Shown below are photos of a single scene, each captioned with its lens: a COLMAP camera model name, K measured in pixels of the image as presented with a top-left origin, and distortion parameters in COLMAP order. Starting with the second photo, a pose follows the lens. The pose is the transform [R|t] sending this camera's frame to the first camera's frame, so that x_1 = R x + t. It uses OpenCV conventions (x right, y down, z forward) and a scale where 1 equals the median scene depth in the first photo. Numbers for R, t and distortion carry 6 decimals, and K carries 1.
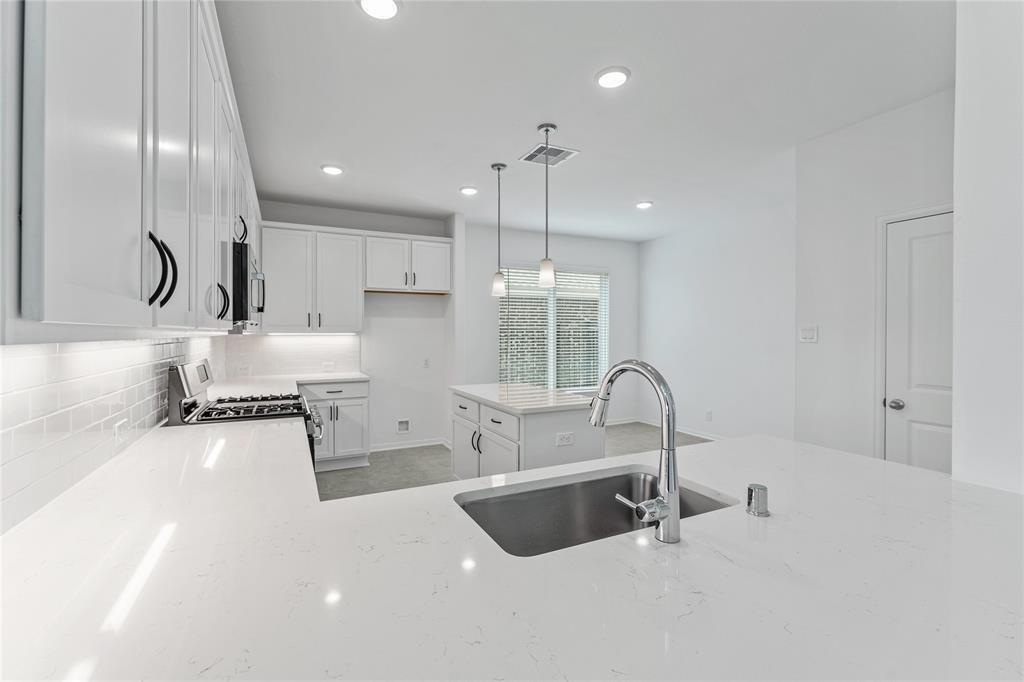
lens RADIAL K [[444.1, 0, 503.9], [0, 444.1, 339.1], [0, 0, 1]] dist [-0.004238, -0.000396]
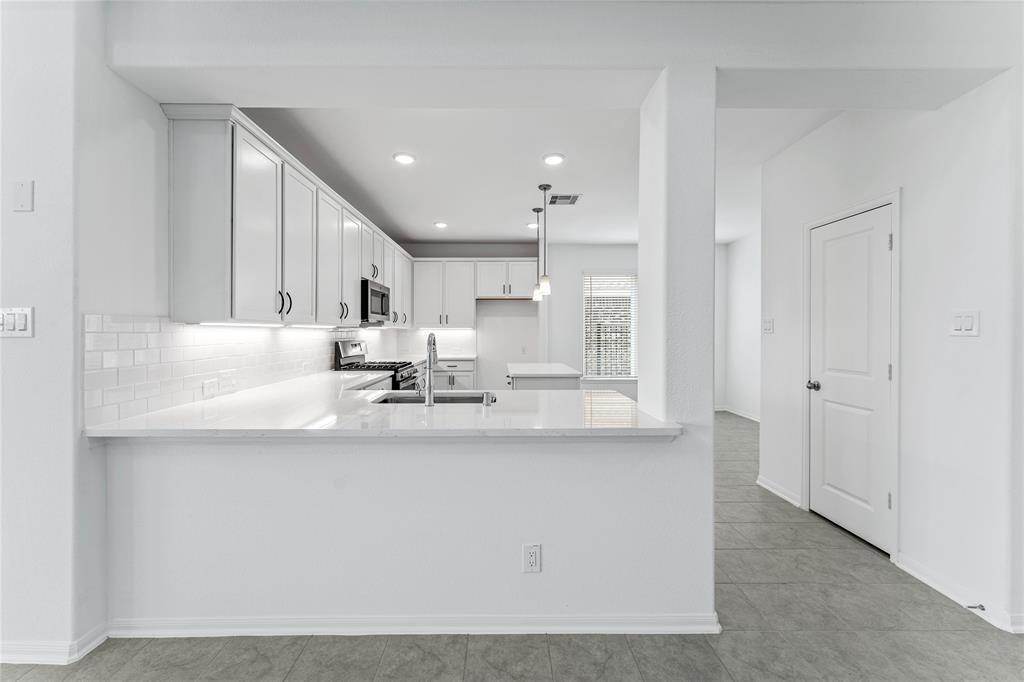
lens RADIAL K [[412.8, 0, 510.1], [0, 412.8, 333.0], [0, 0, 1]] dist [0.000727, 0.000138]
pose [[0.906515, 0.002180, -0.422167, 0.382260], [-0.006209, 0.999947, -0.008170, 0.014539], [0.422127, 0.010028, 0.906481, -0.193105]]
